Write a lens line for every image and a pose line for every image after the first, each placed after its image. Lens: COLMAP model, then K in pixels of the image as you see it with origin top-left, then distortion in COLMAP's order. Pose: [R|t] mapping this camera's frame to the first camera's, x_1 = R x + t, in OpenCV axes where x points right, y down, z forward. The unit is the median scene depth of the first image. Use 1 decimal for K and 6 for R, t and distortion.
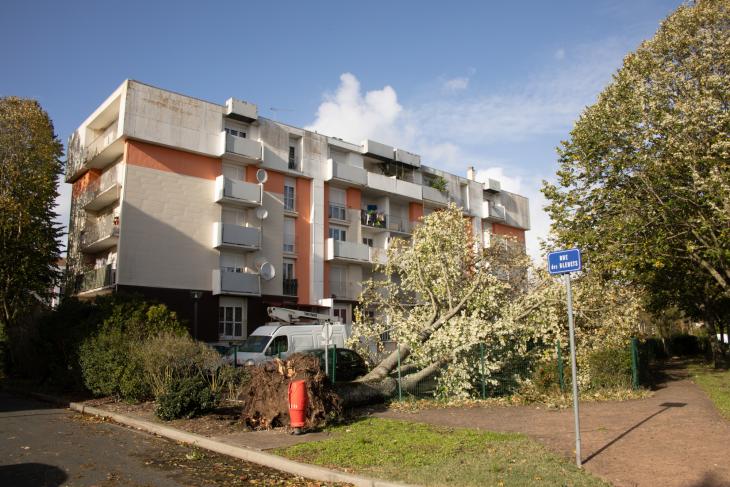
lens RADIAL K [[506.4, 0, 363.4], [0, 506.4, 262.5], [0, 0, 1]] dist [-0.099670, 0.003152]
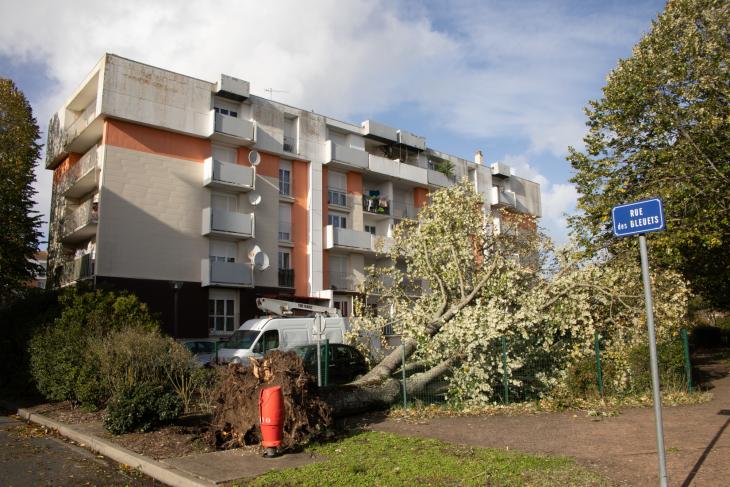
lens RADIAL K [[506.4, 0, 363.4], [0, 506.4, 262.5], [0, 0, 1]] dist [-0.099670, 0.003152]
pose [[0.999902, -0.009266, -0.010497, 0.010137], [0.009376, 0.999902, 0.010395, 0.018366], [0.010399, -0.010493, 0.999891, 0.114794]]
